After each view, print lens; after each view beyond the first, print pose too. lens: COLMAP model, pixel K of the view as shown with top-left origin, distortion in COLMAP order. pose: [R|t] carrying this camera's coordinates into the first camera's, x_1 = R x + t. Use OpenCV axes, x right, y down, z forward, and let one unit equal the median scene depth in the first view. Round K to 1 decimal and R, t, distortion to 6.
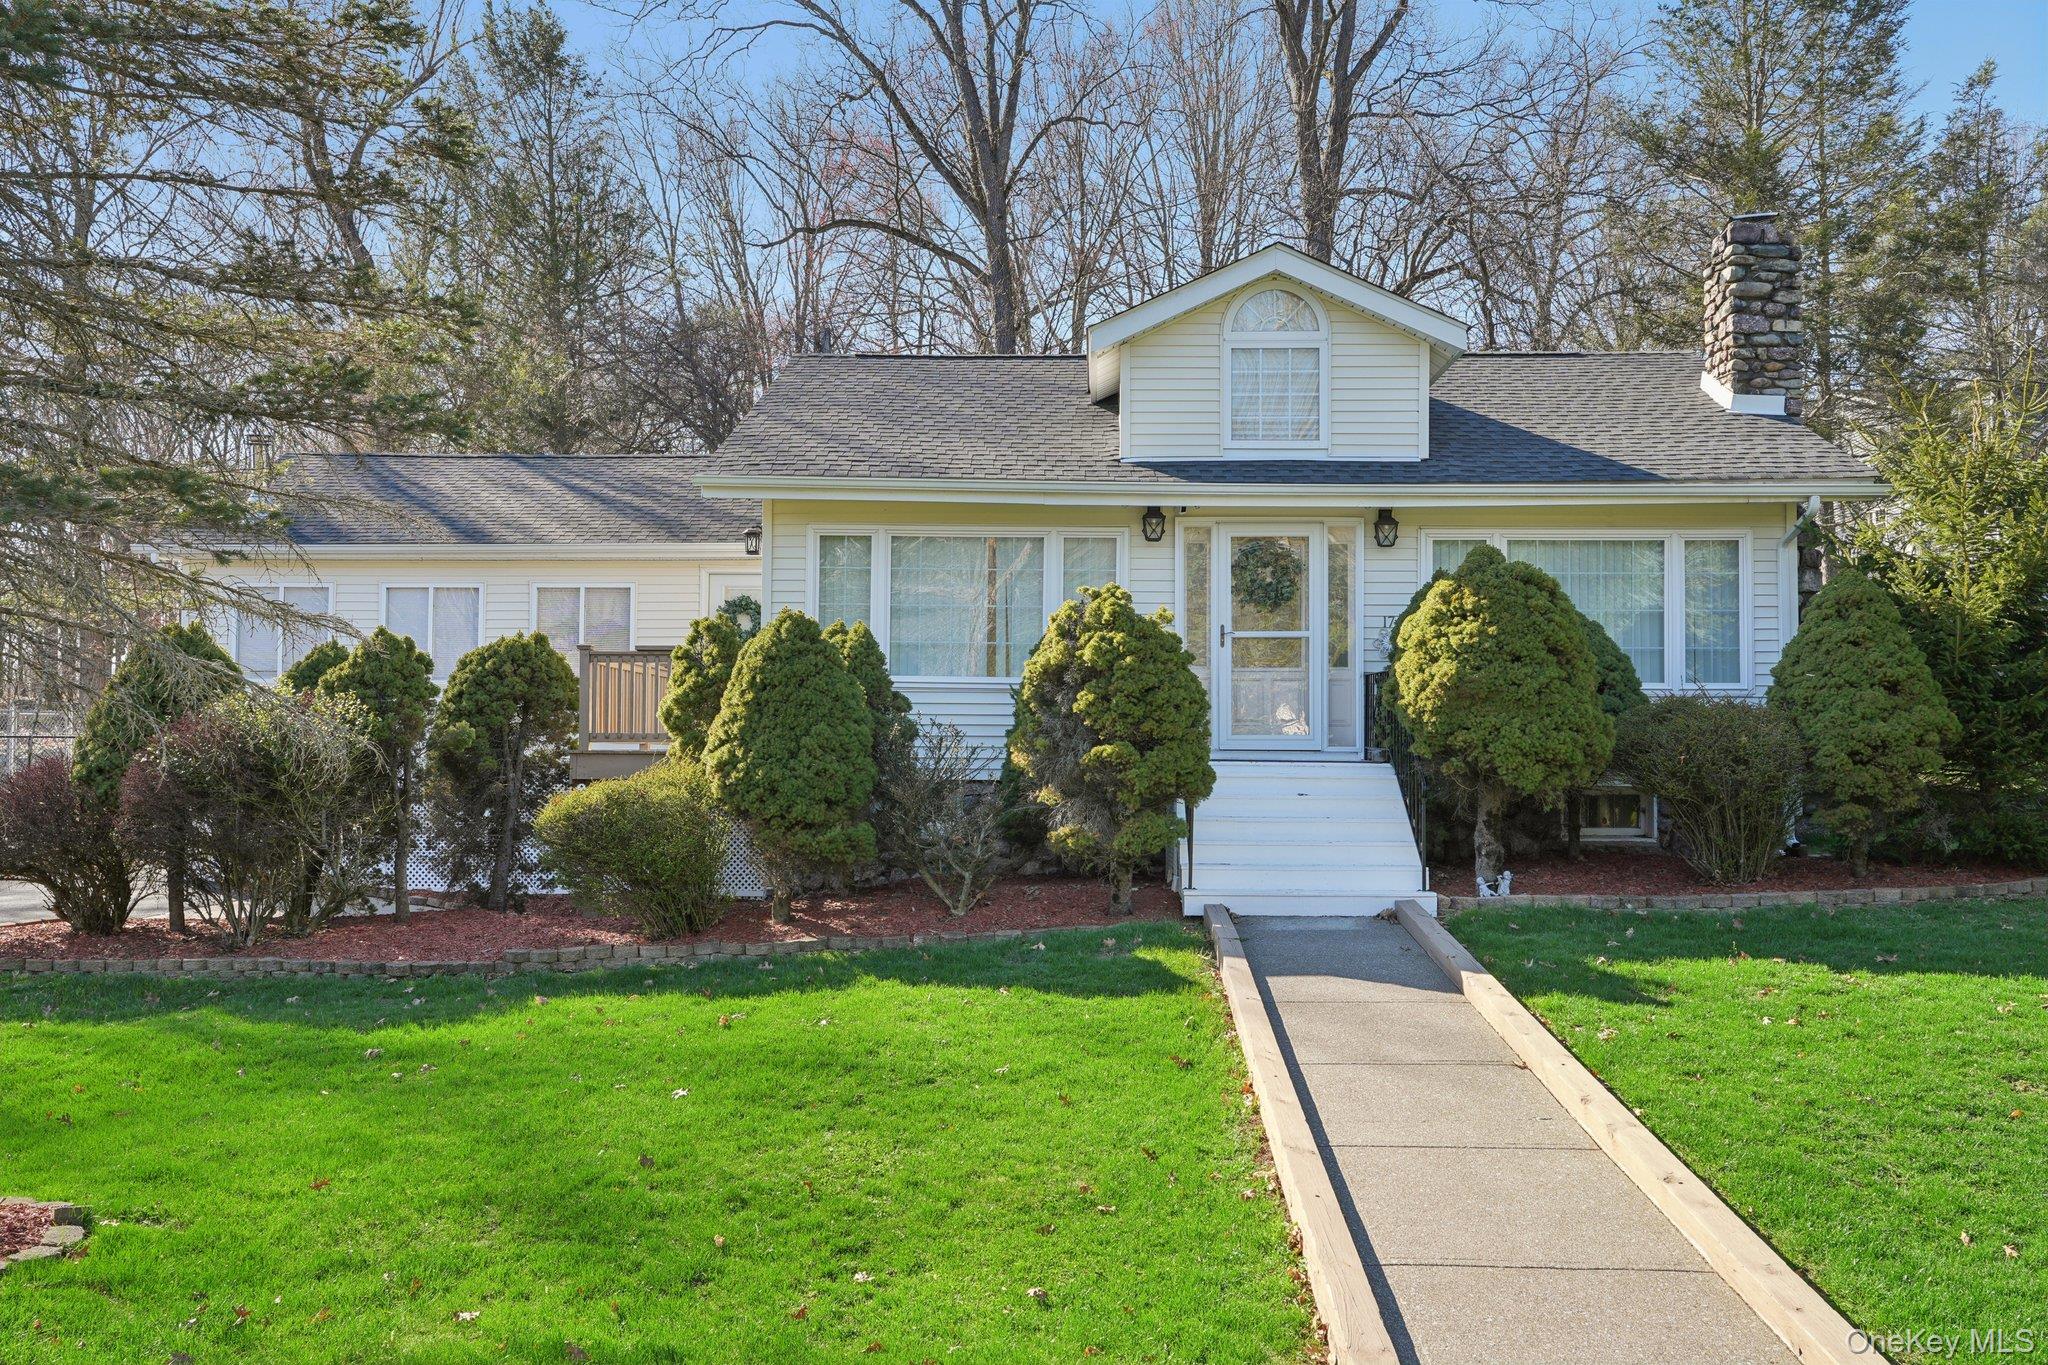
lens RADIAL K [[1590.2, 0, 1024.6], [0, 1590.2, 683.8], [0, 0, 1]] dist [-0.006236, 0.000122]
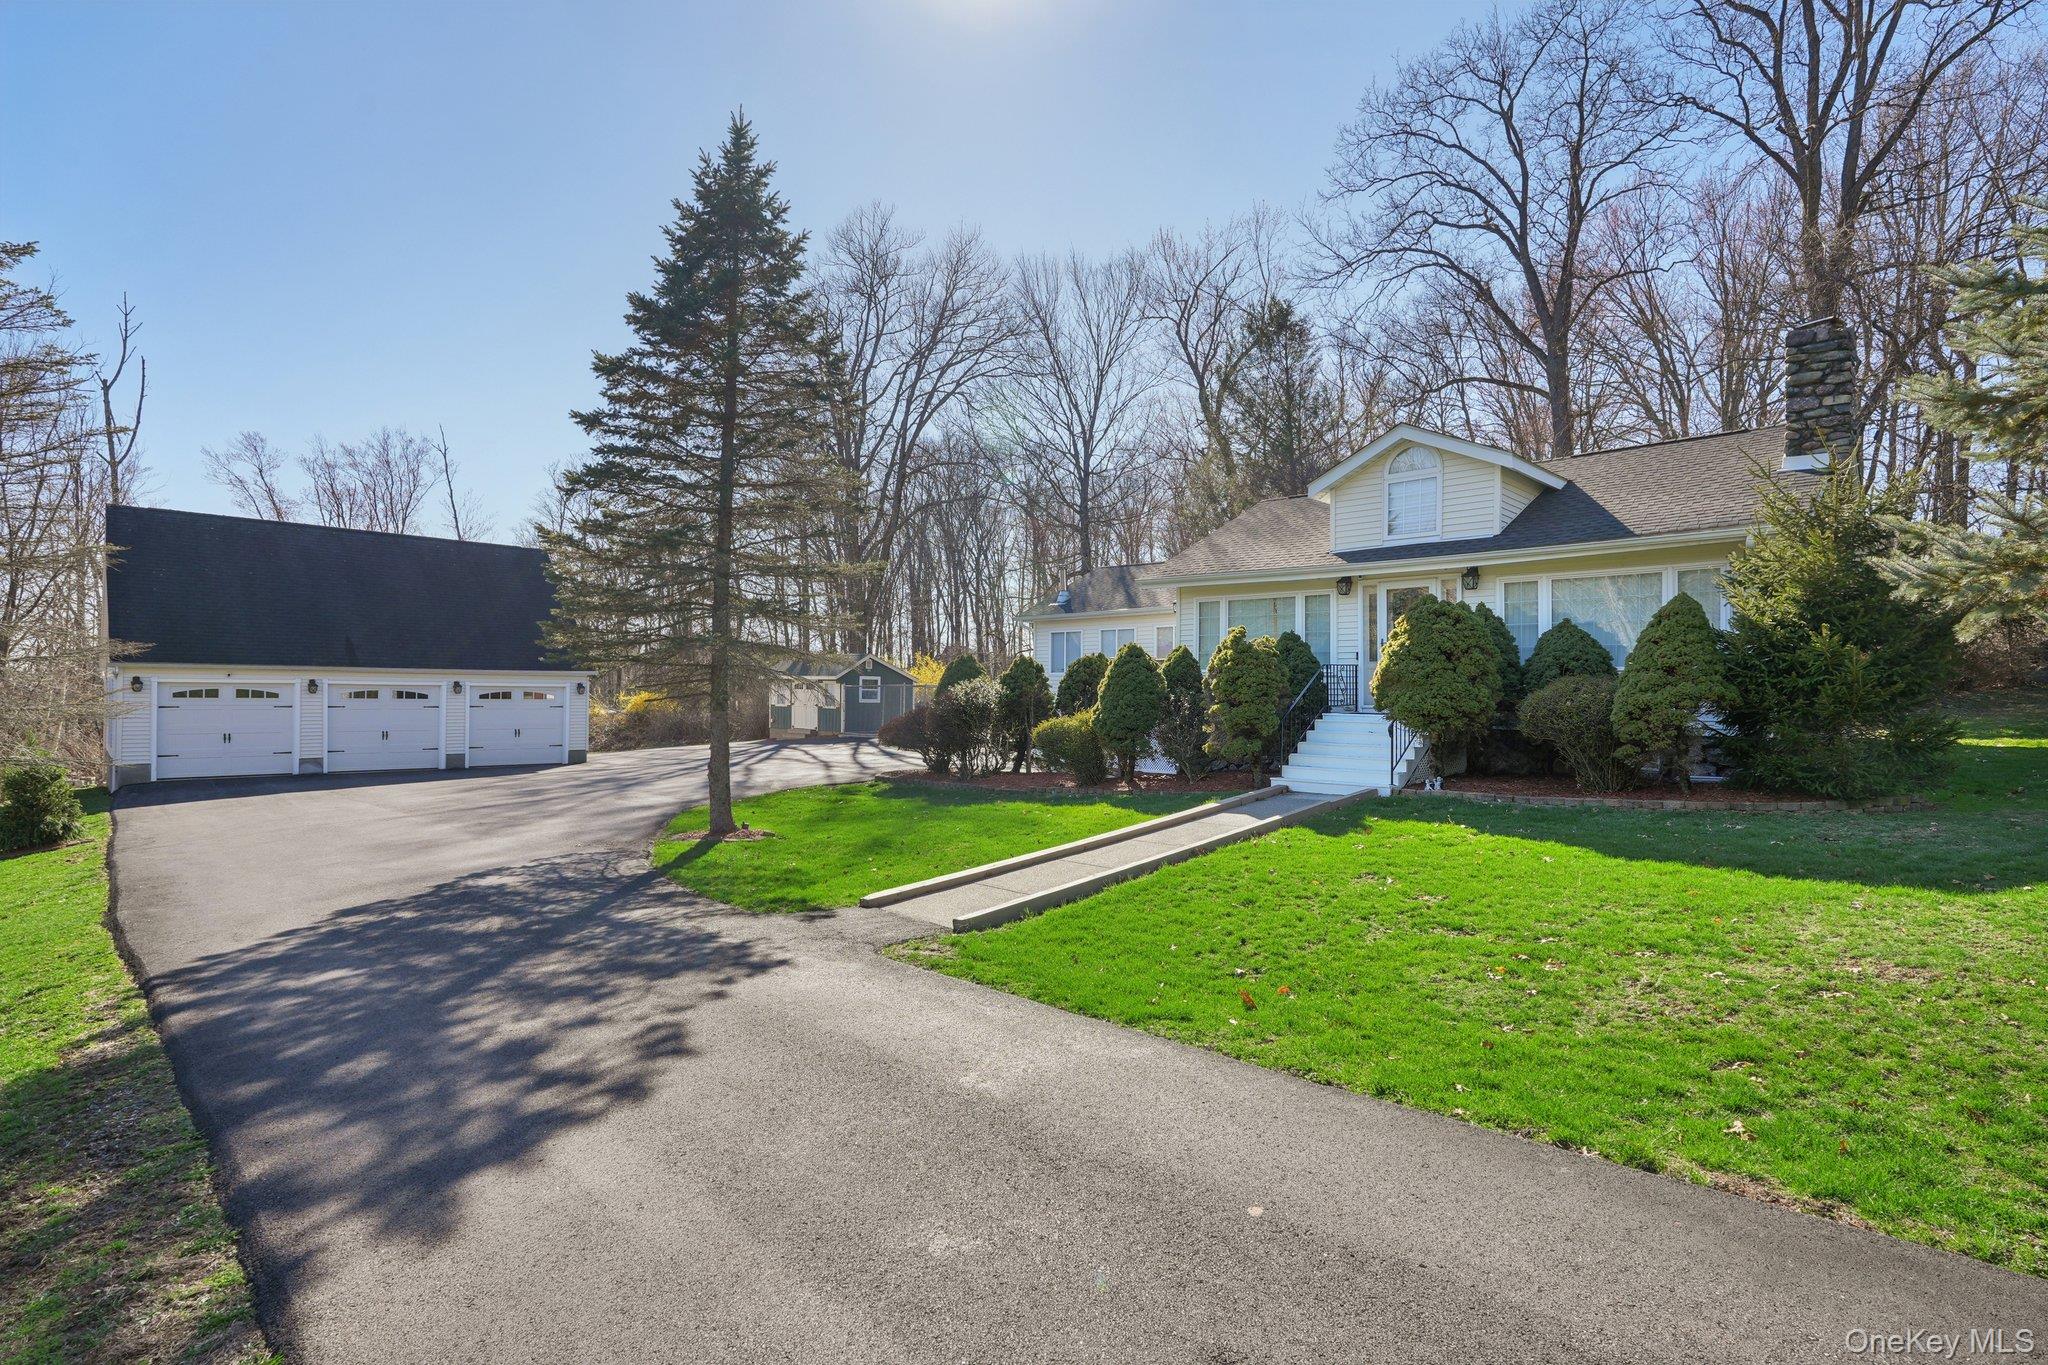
lens RADIAL K [[1000.1, 0, 1026.5], [0, 1000.1, 685.6], [0, 0, 1]] dist [0.003257, 0.000156]
pose [[0.732116, -0.004724, -0.681164, 0.557233], [0.019970, 0.999695, 0.014531, -0.007614], [0.680888, -0.024241, 0.731987, -0.105191]]
